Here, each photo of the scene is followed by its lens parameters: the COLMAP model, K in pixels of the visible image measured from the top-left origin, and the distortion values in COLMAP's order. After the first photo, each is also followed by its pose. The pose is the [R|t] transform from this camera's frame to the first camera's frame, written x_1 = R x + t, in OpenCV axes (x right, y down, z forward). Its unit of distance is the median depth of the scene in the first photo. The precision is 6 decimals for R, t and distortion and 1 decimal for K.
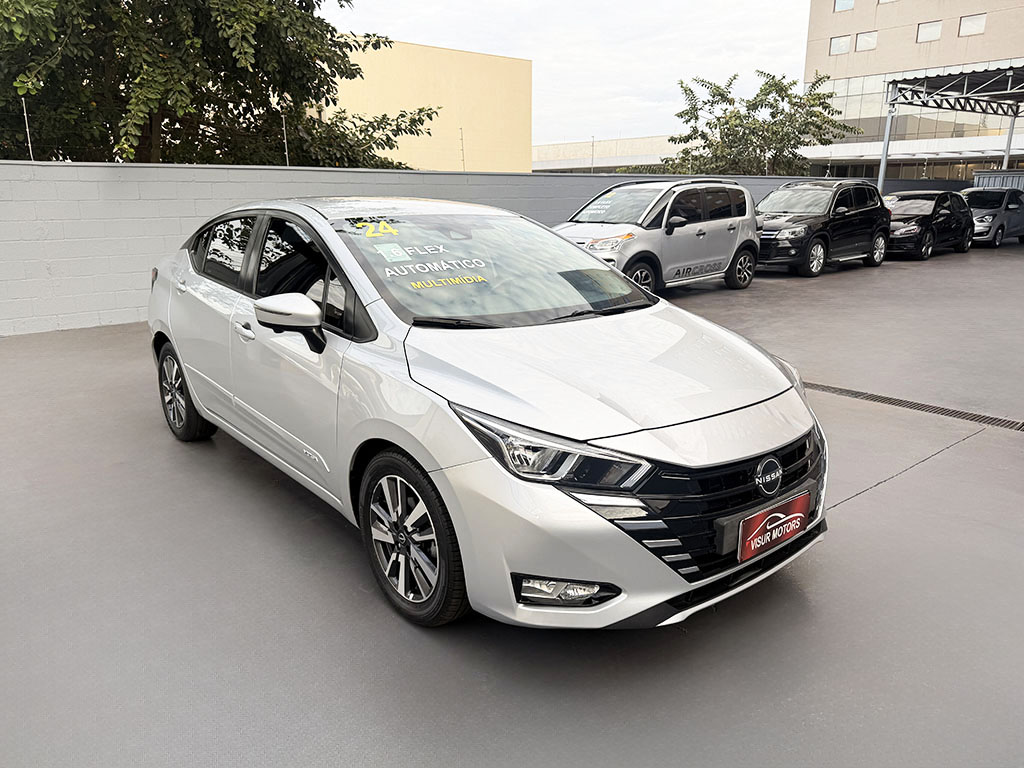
lens RADIAL K [[757.5, 0, 515.9], [0, 757.5, 383.5], [0, 0, 1]] dist [0.051897, -0.068129]
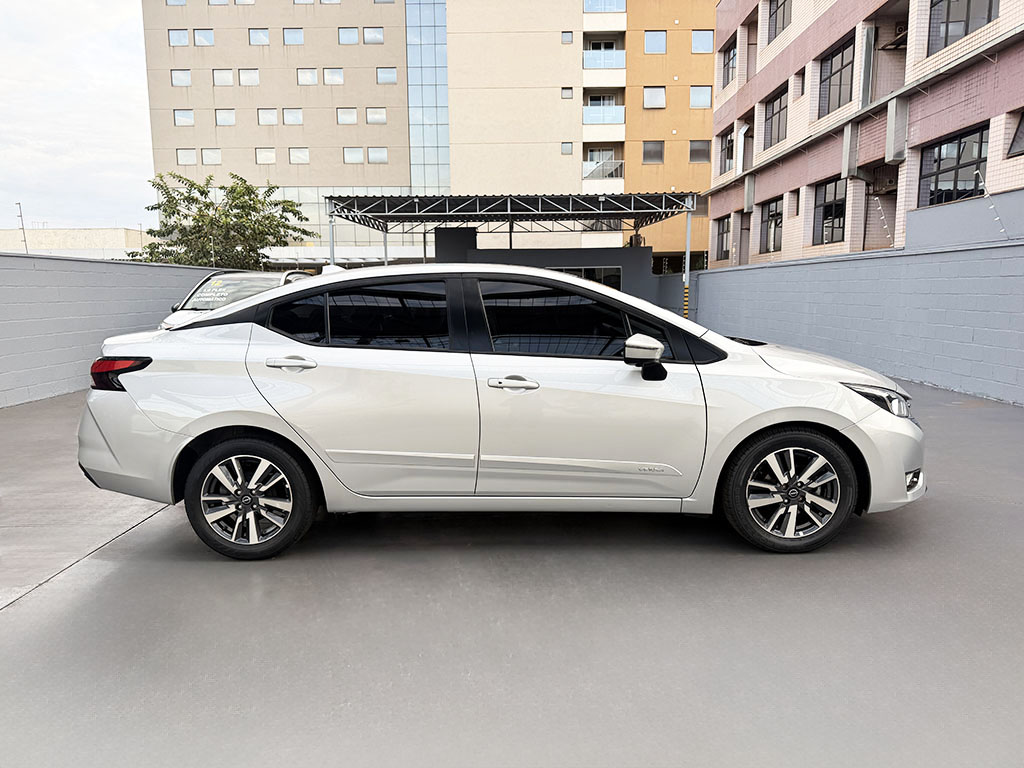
lens RADIAL K [[757.5, 0, 515.9], [0, 757.5, 383.5], [0, 0, 1]] dist [0.051897, -0.068129]
pose [[0.621551, -0.091883, 0.777967, -0.389741], [0.193239, 0.980392, -0.038595, -0.010461], [-0.759166, 0.174322, 0.627119, 0.116905]]
